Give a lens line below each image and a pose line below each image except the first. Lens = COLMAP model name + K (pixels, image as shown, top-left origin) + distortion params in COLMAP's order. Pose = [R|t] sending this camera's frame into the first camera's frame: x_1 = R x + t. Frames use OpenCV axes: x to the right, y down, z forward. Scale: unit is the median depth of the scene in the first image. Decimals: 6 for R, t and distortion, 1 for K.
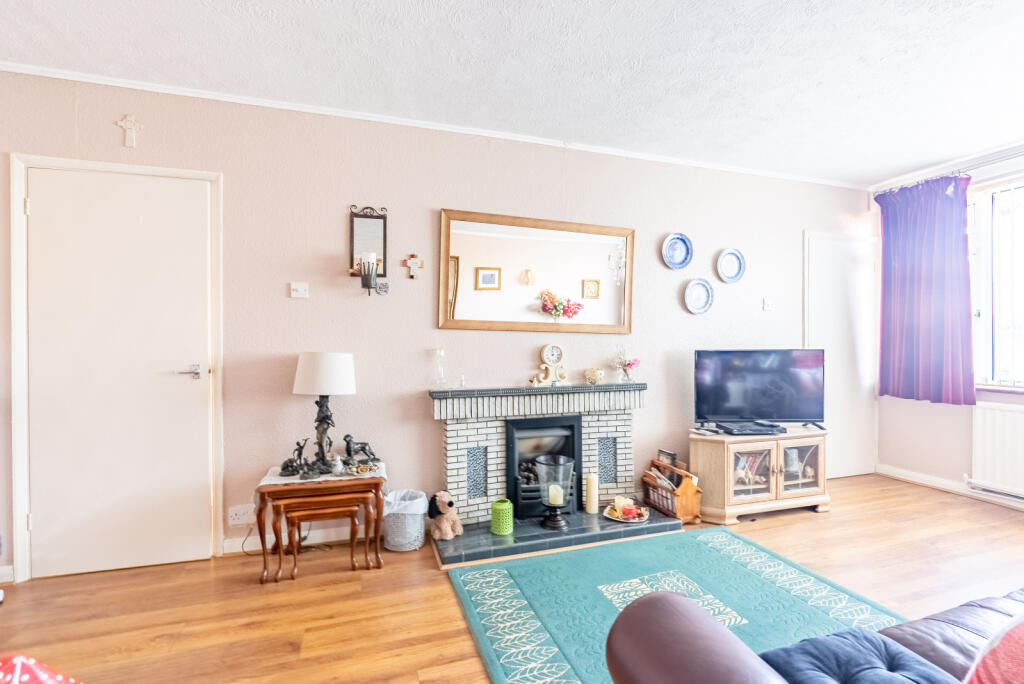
lens RADIAL K [[475.9, 0, 514.8], [0, 475.9, 342.1], [0, 0, 1]] dist [-0.002024, -0.000645]
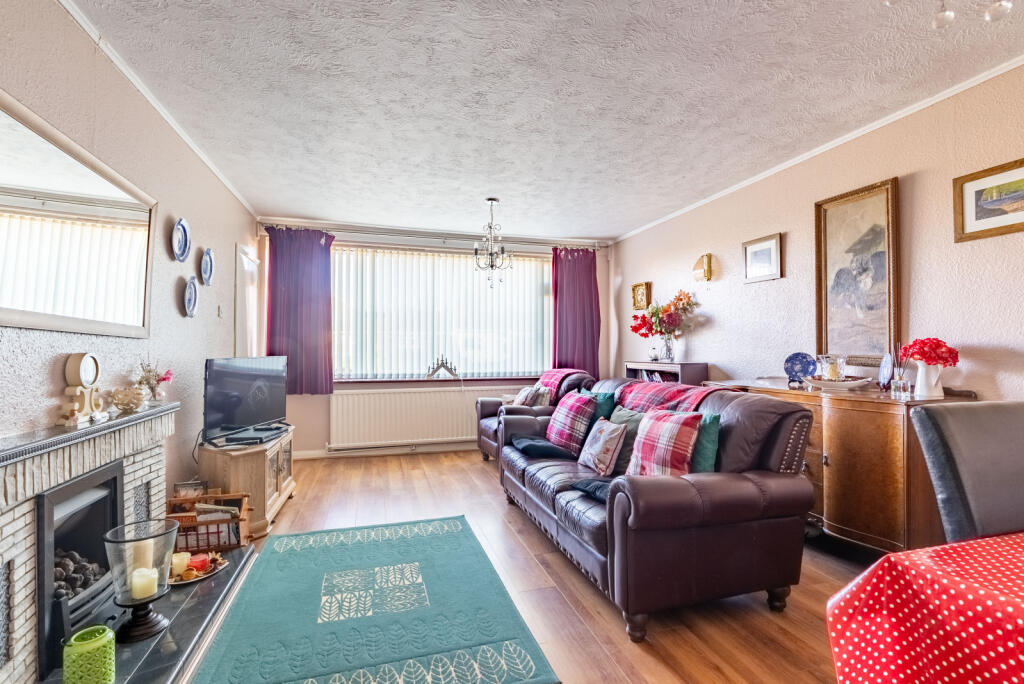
lens RADIAL K [[475.9, 0, 520.0], [0, 475.9, 342.5], [0, 0, 1]] dist [-0.002024, -0.000645]
pose [[0.023934, 0.014323, 0.999611, -0.514976], [0.005757, 0.999879, -0.014465, 0.002736], [-0.999697, 0.006101, 0.023848, 0.428089]]
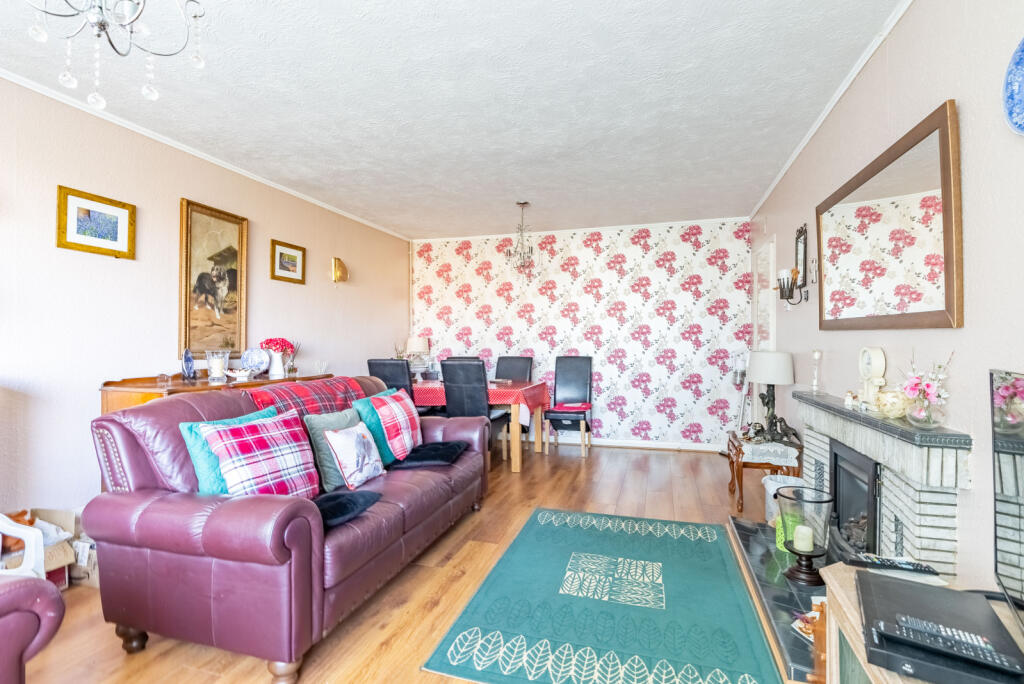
lens RADIAL K [[475.9, 0, 512.3], [0, 475.9, 342.2], [0, 0, 1]] dist [-0.002024, -0.000645]
pose [[-0.580527, -0.002154, -0.814238, 0.919636], [-0.001567, 0.999998, -0.001528, 0.000366], [0.814239, 0.000389, -0.580529, 0.977463]]
